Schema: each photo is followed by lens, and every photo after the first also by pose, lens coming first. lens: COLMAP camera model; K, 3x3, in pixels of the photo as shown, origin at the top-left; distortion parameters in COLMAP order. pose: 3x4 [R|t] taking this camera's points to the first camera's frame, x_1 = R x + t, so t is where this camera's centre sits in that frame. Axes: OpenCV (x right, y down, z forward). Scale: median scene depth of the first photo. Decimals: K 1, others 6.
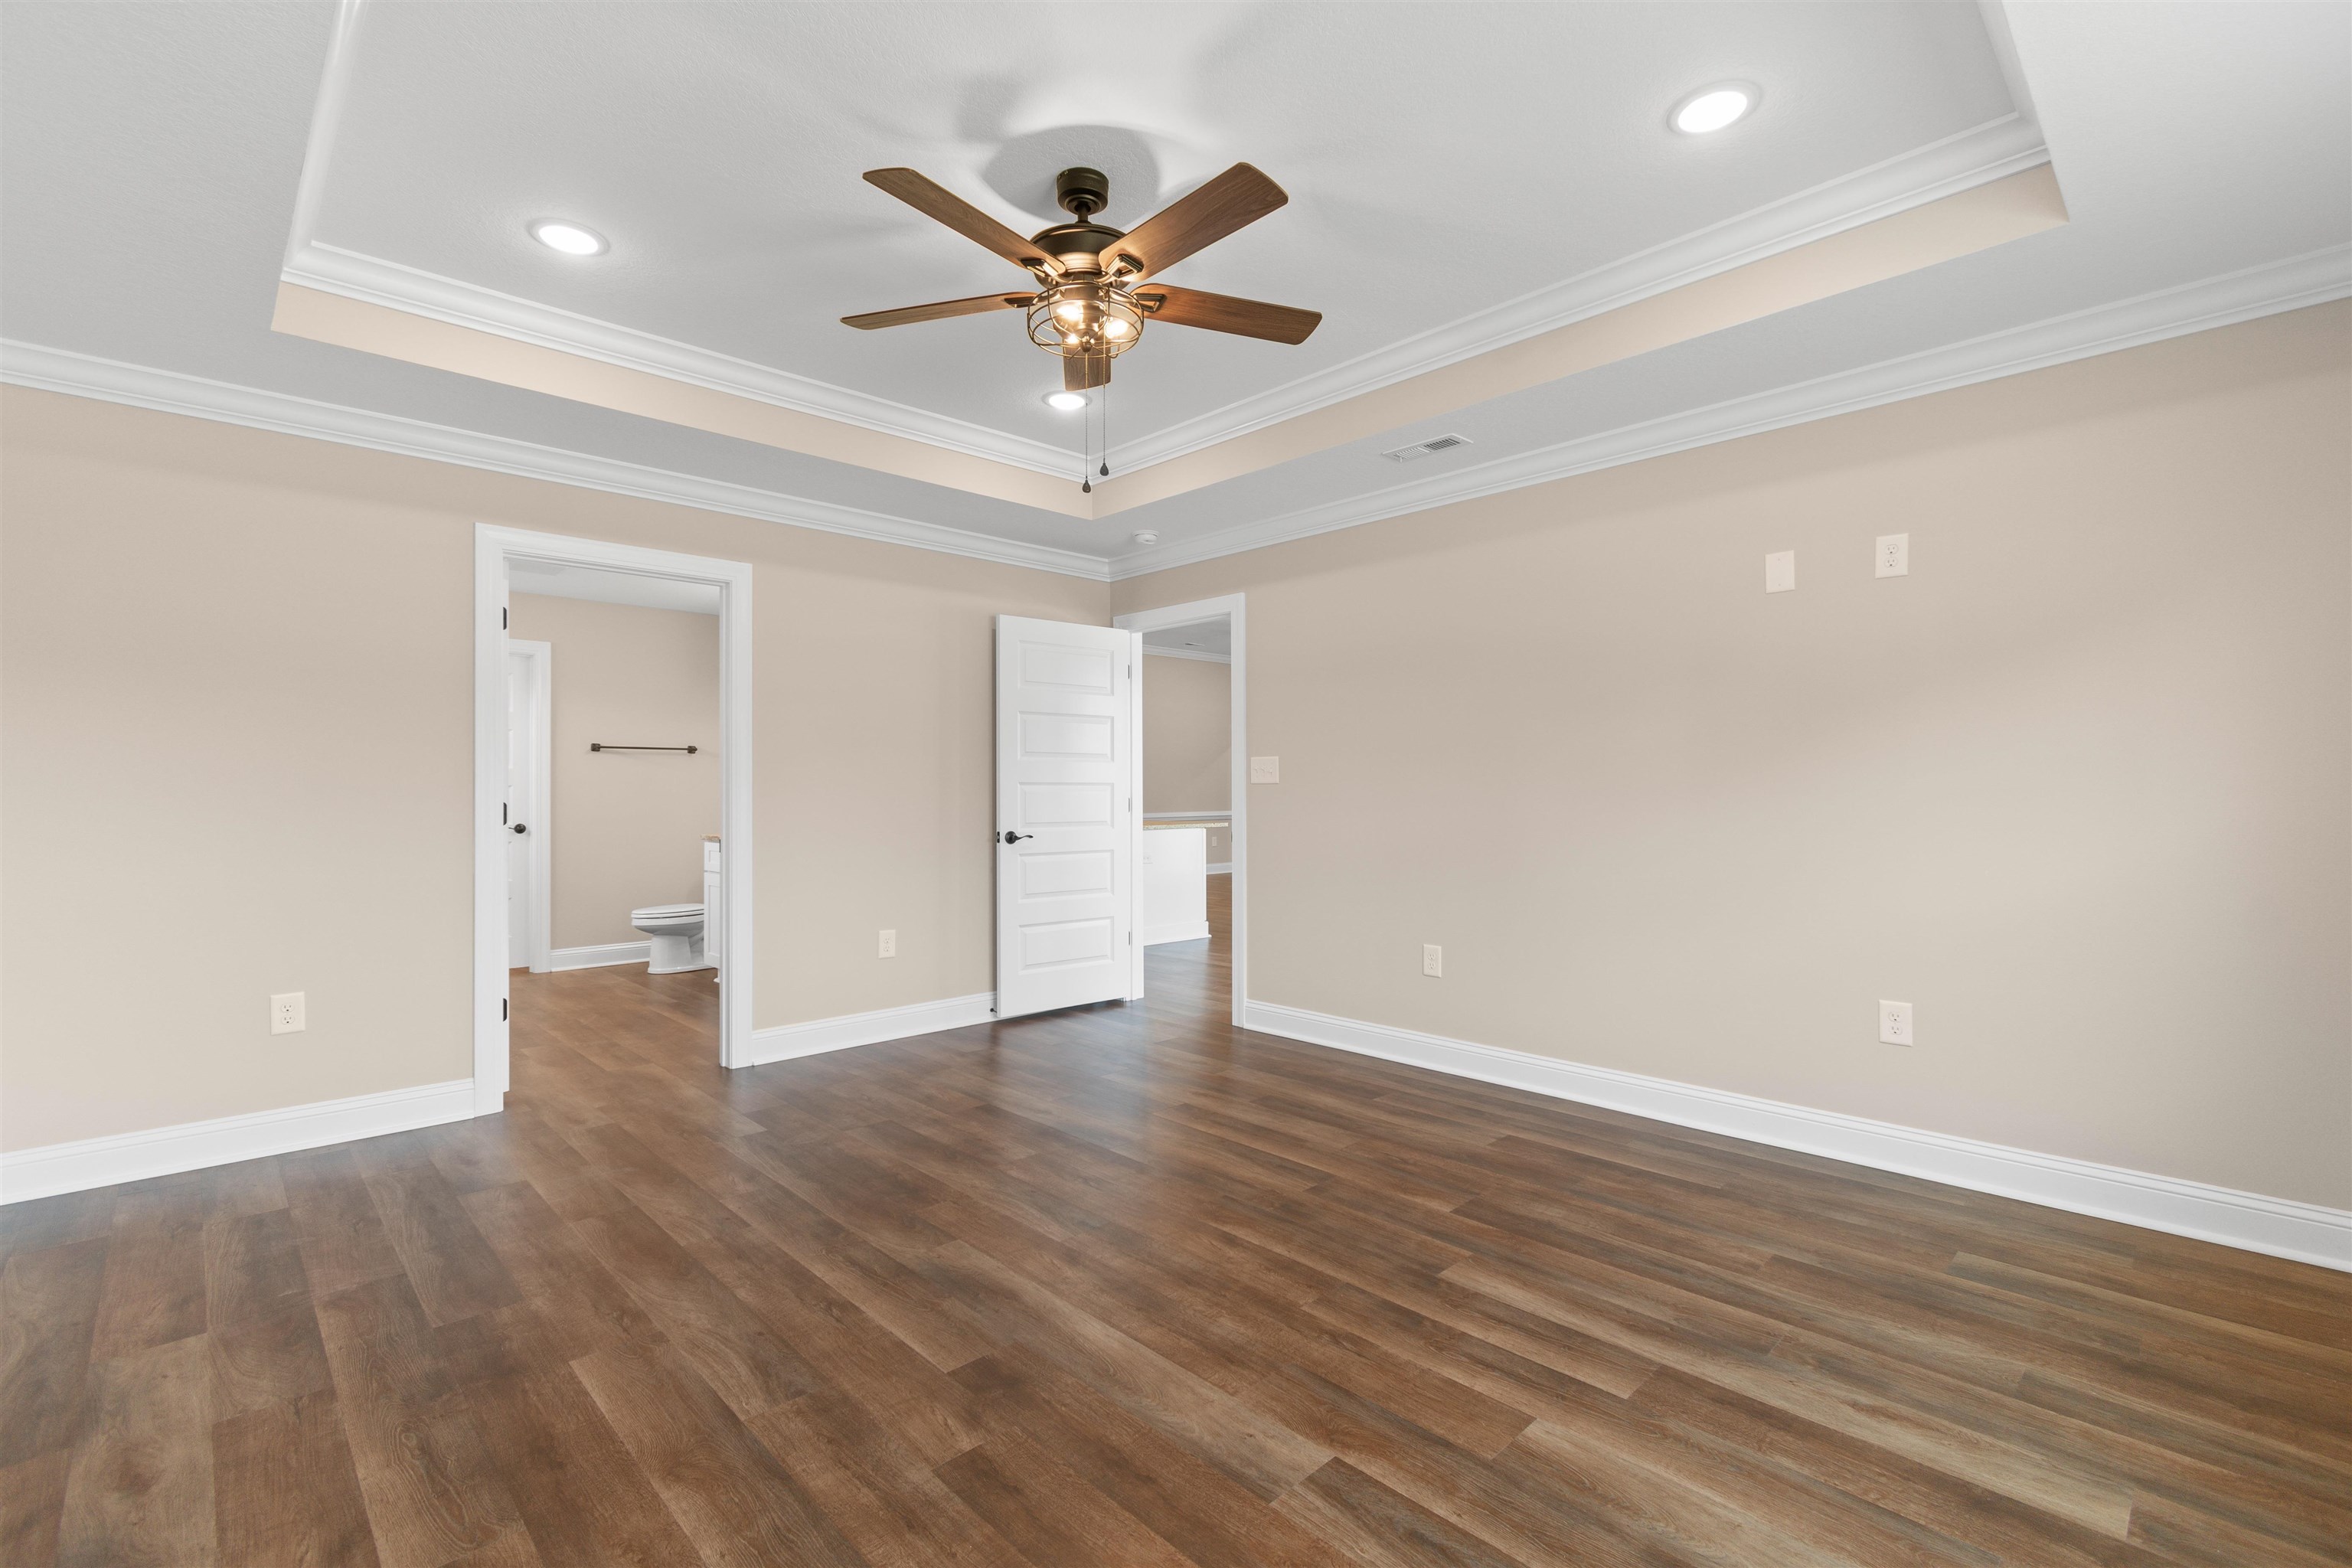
lens RADIAL K [[1028.6, 0, 1175.8], [0, 1028.6, 792.6], [0, 0, 1]] dist [0.001130, -0.000067]
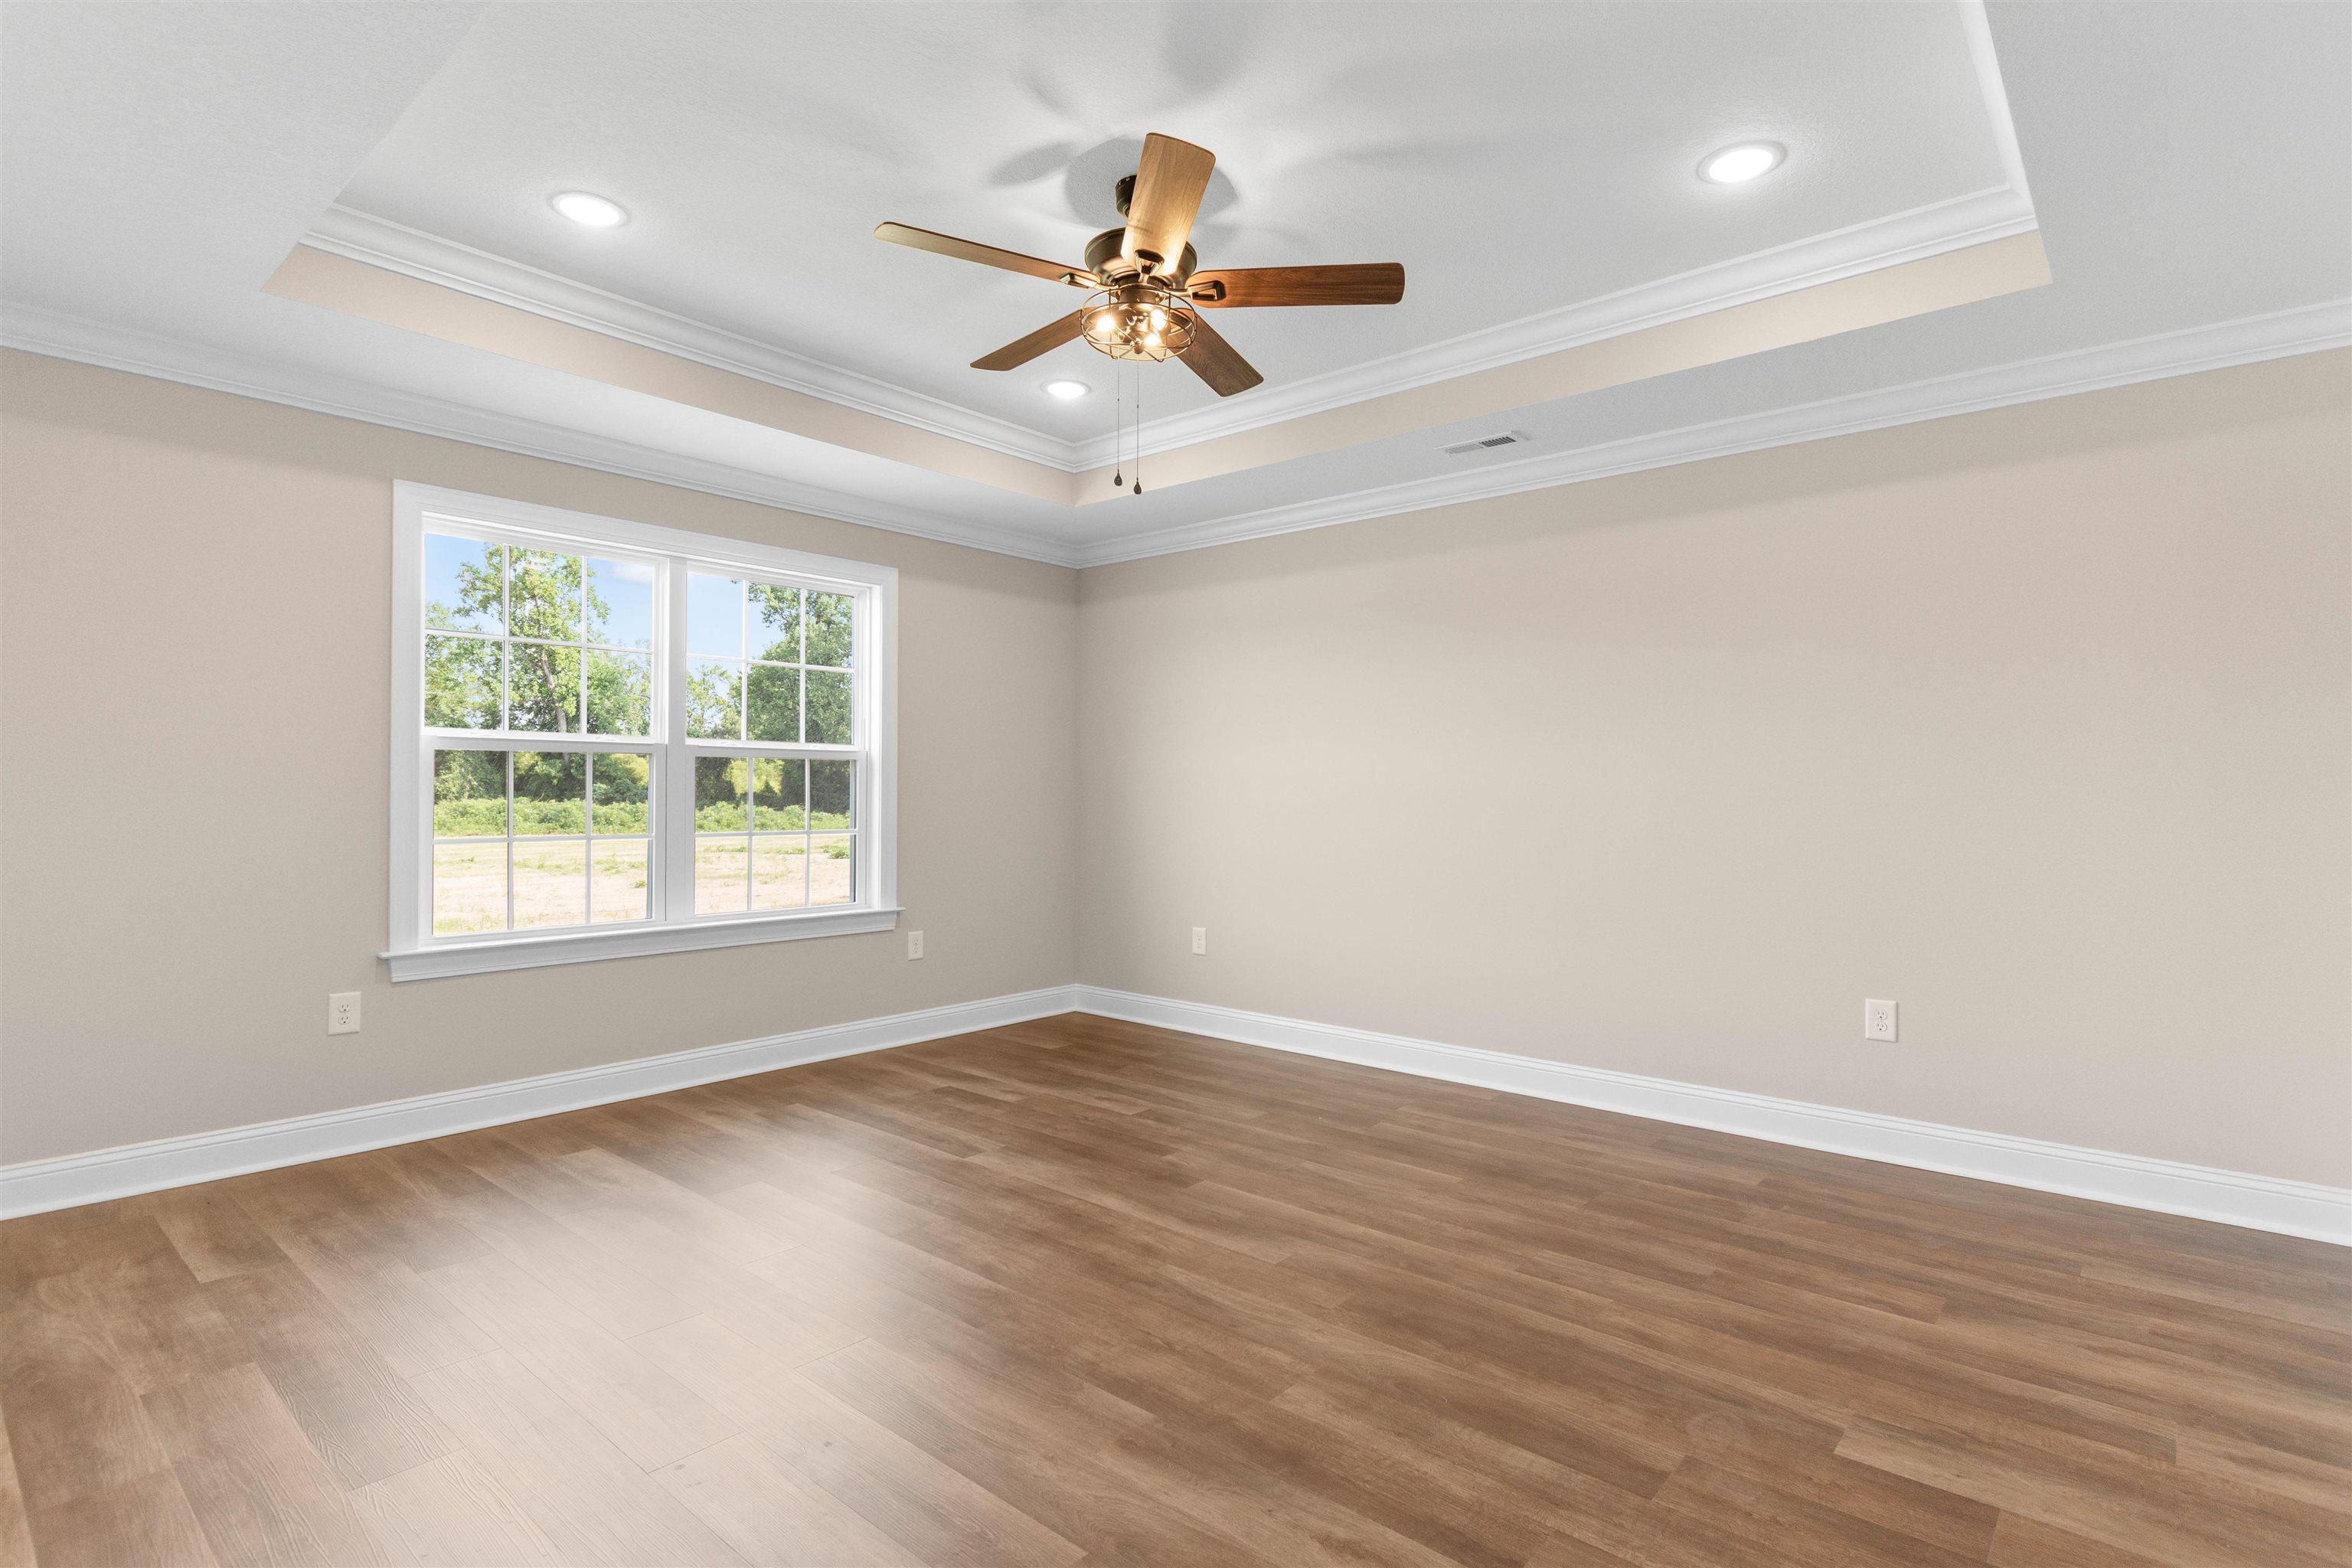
lens RADIAL K [[1143.8, 0, 1176.1], [0, 1143.8, 783.3], [0, 0, 1]] dist [0.000193, -0.000045]
pose [[-0.996033, -0.002549, -0.088946, -0.028261], [-0.001789, 0.999961, -0.008625, 0.000318], [0.088965, -0.008432, -0.995999, 2.345462]]
